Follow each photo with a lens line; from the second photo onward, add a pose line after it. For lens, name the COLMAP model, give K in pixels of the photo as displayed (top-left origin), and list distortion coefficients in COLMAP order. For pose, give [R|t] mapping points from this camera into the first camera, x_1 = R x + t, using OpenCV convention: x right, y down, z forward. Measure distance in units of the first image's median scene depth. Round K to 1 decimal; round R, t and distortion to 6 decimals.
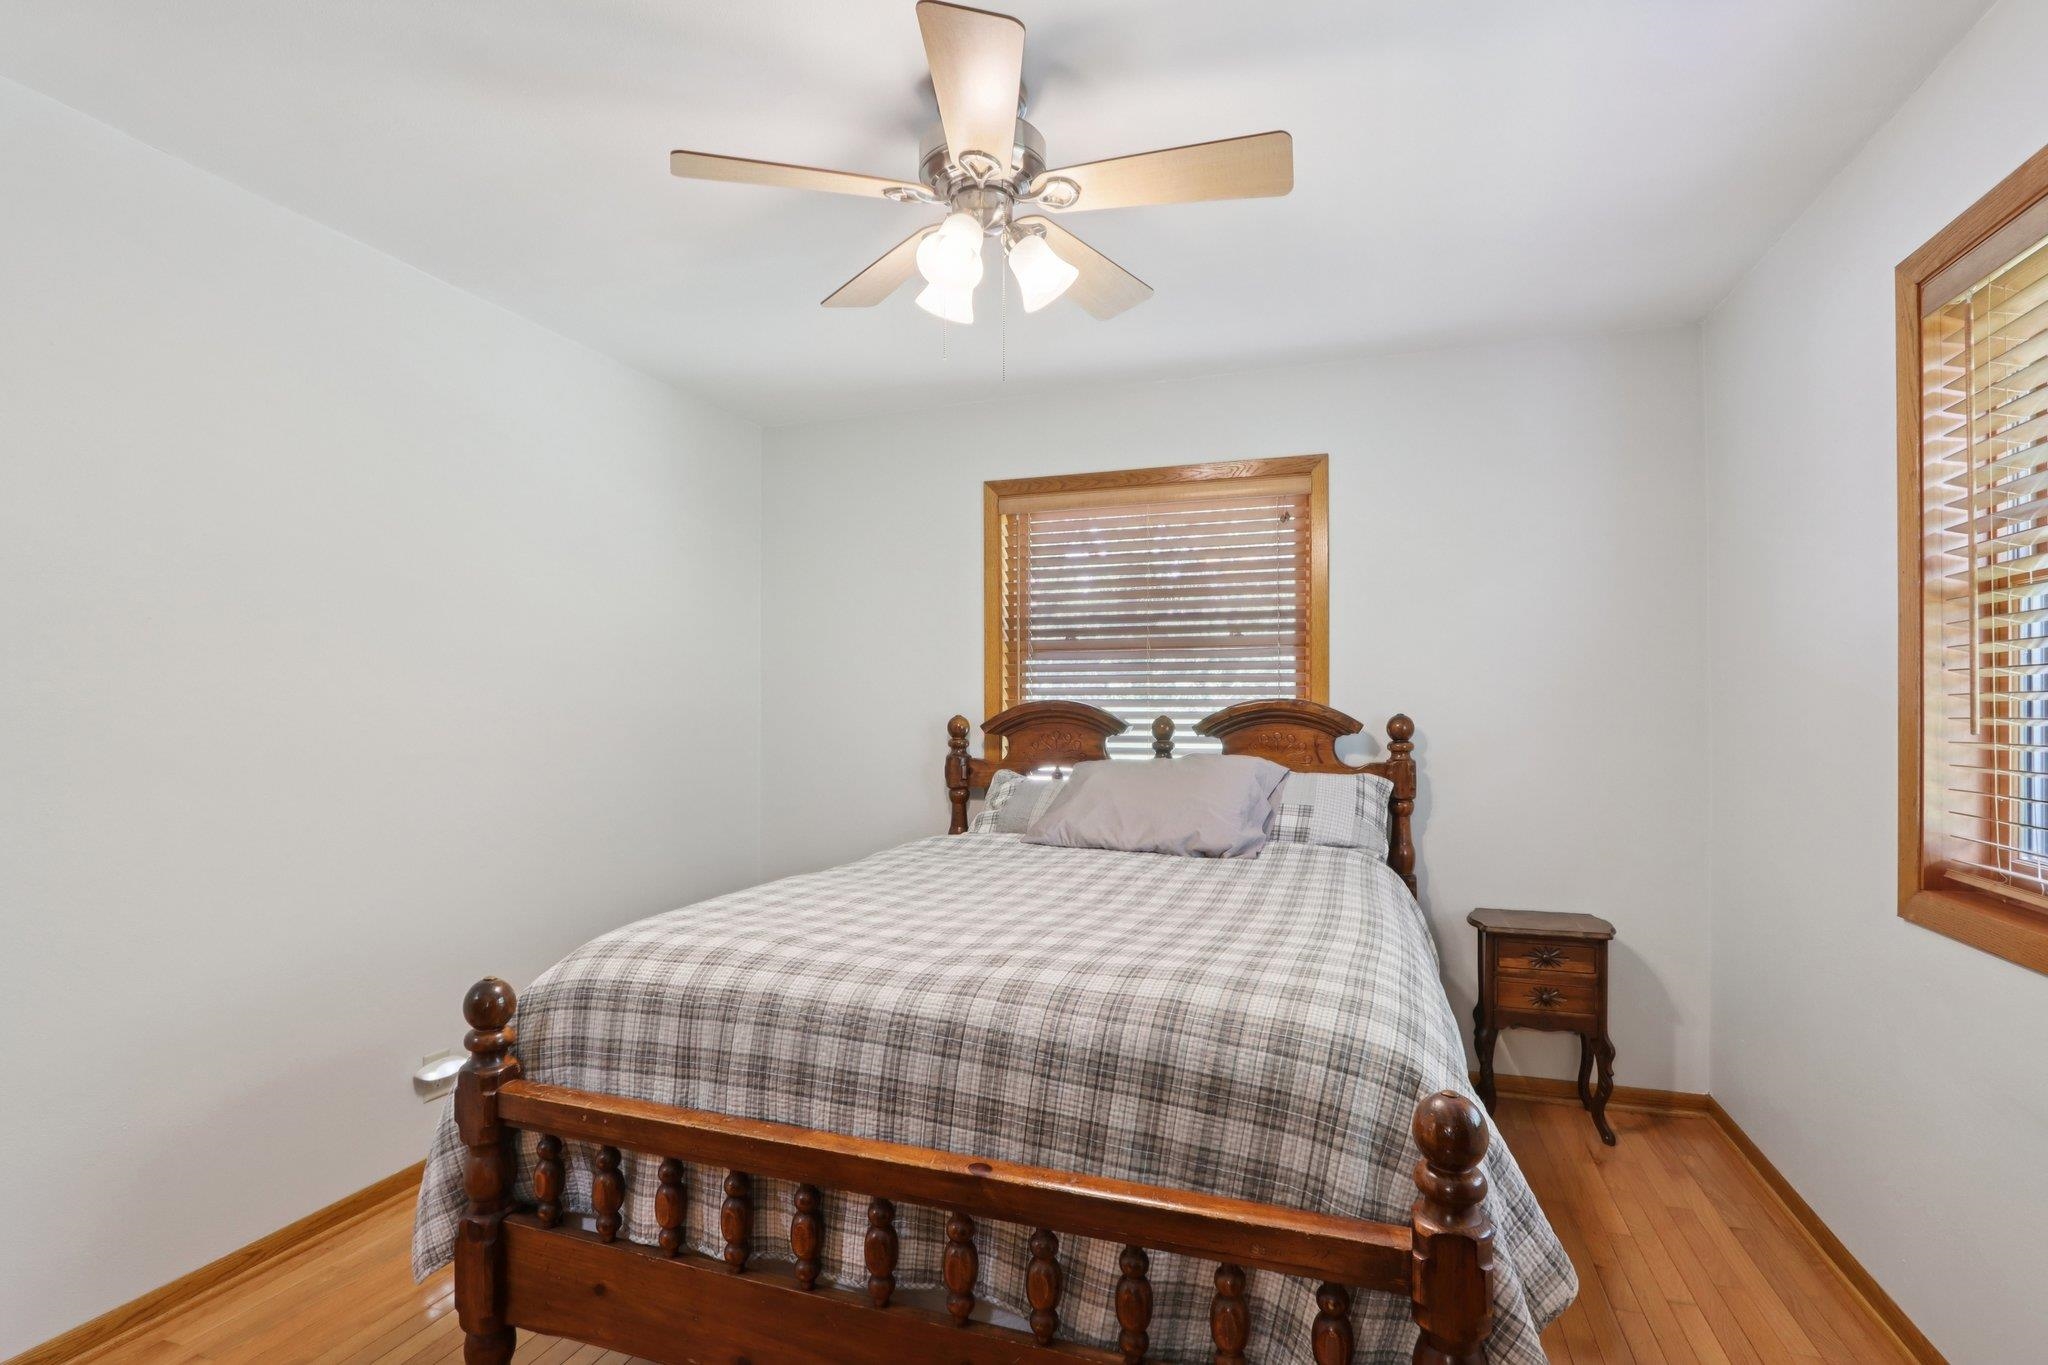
lens RADIAL K [[998.0, 0, 974.4], [0, 998.0, 713.5], [0, 0, 1]] dist [-0.019045, 0.007135]
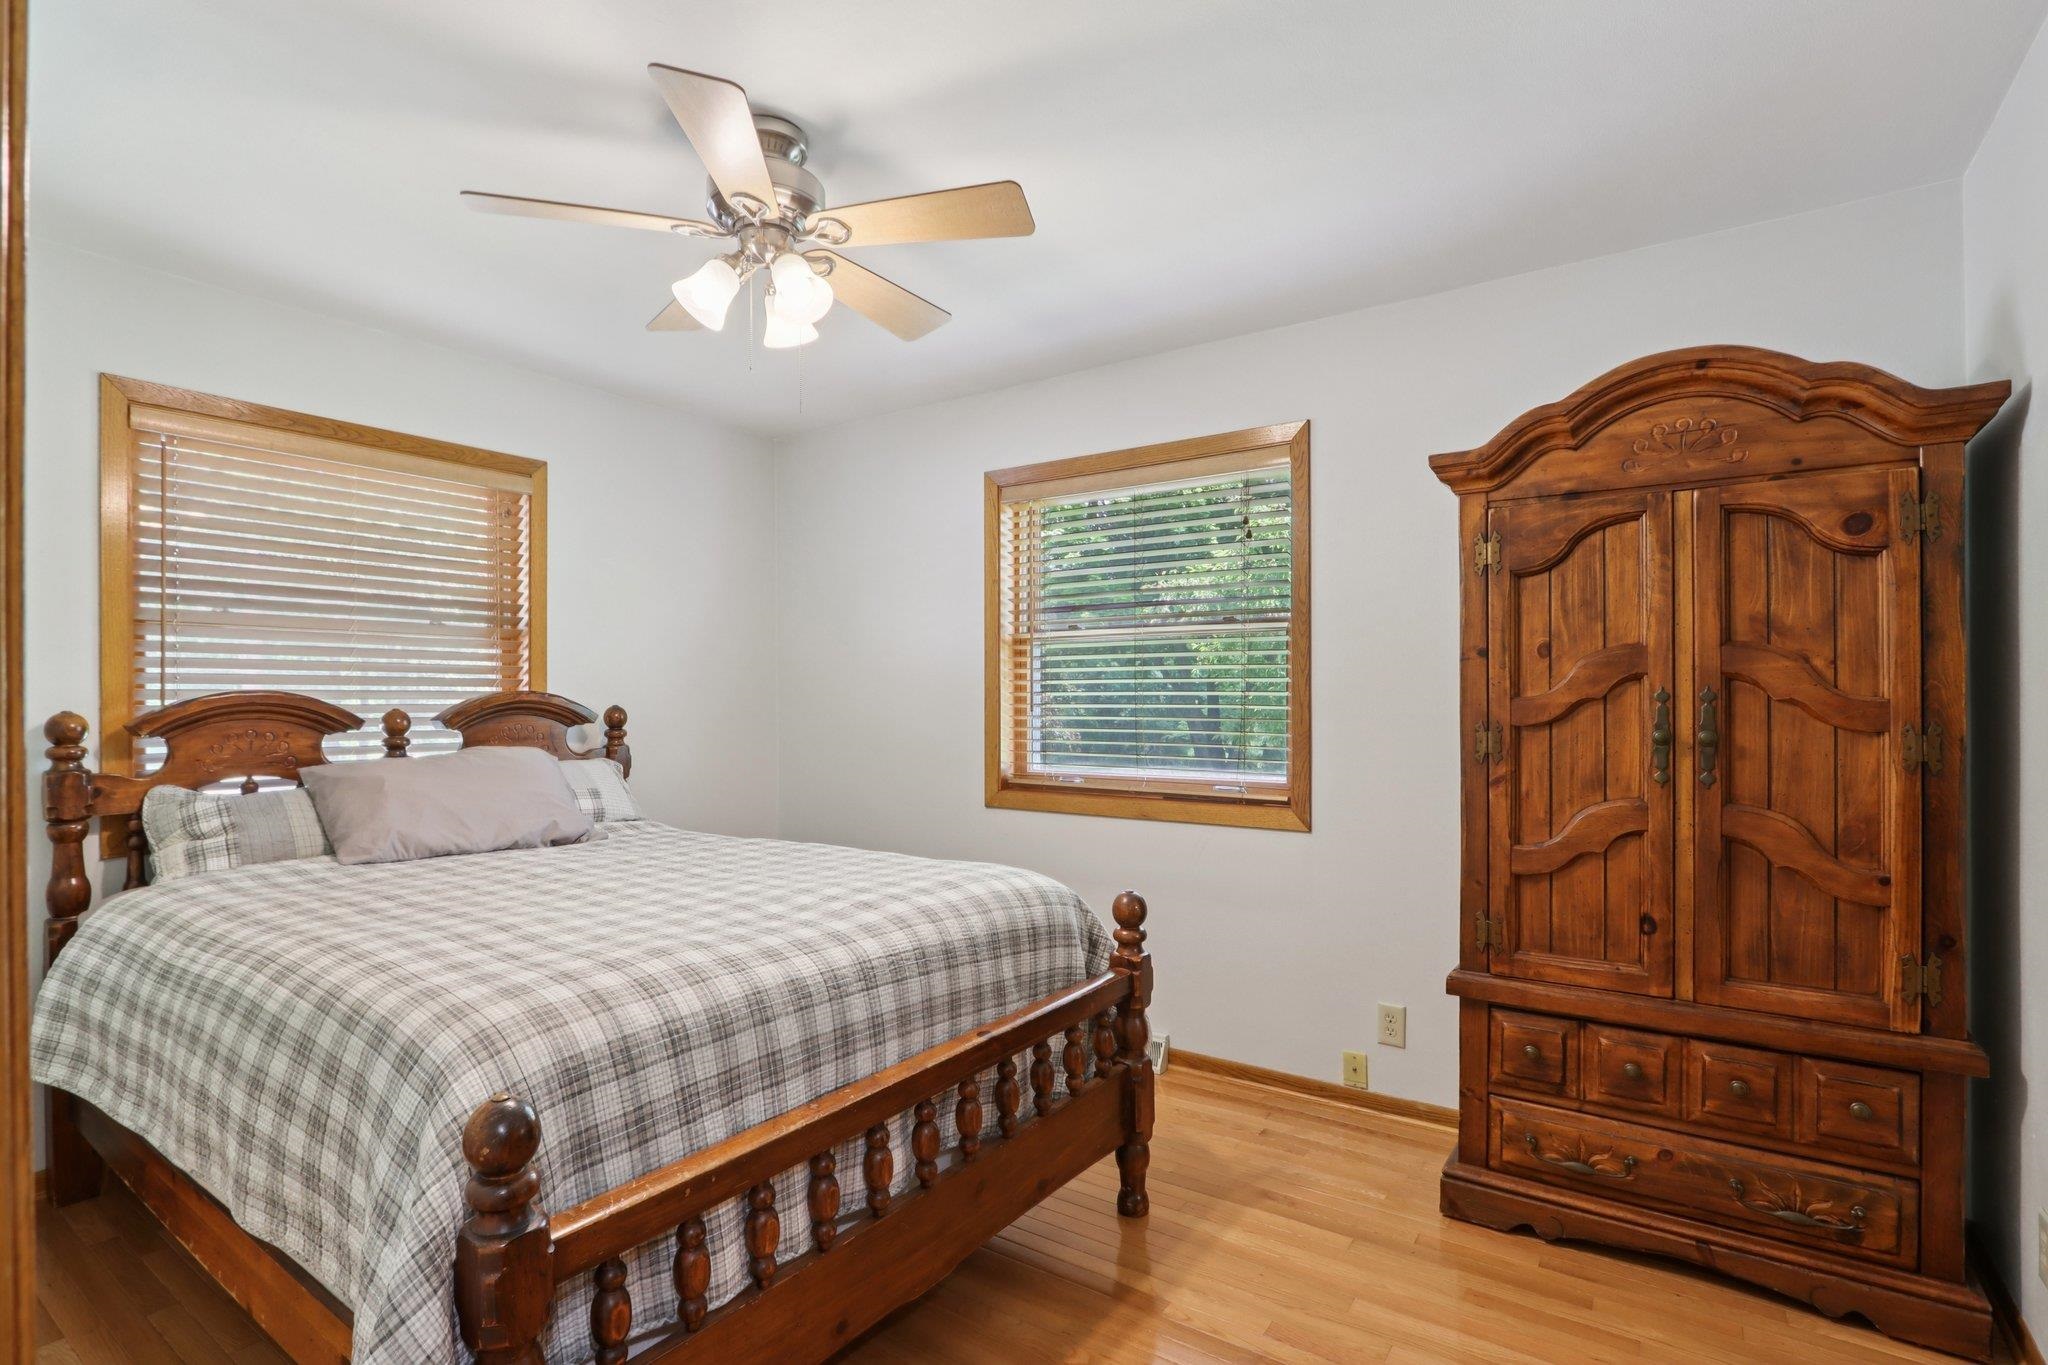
lens RADIAL K [[998.0, 0, 1008.0], [0, 998.0, 688.2], [0, 0, 1]] dist [-0.019045, 0.007135]
pose [[0.265467, 0.010958, 0.964058, -0.529874], [0.007105, 0.999886, -0.013322, -0.000399], [-0.964094, 0.010386, 0.265359, 0.242278]]
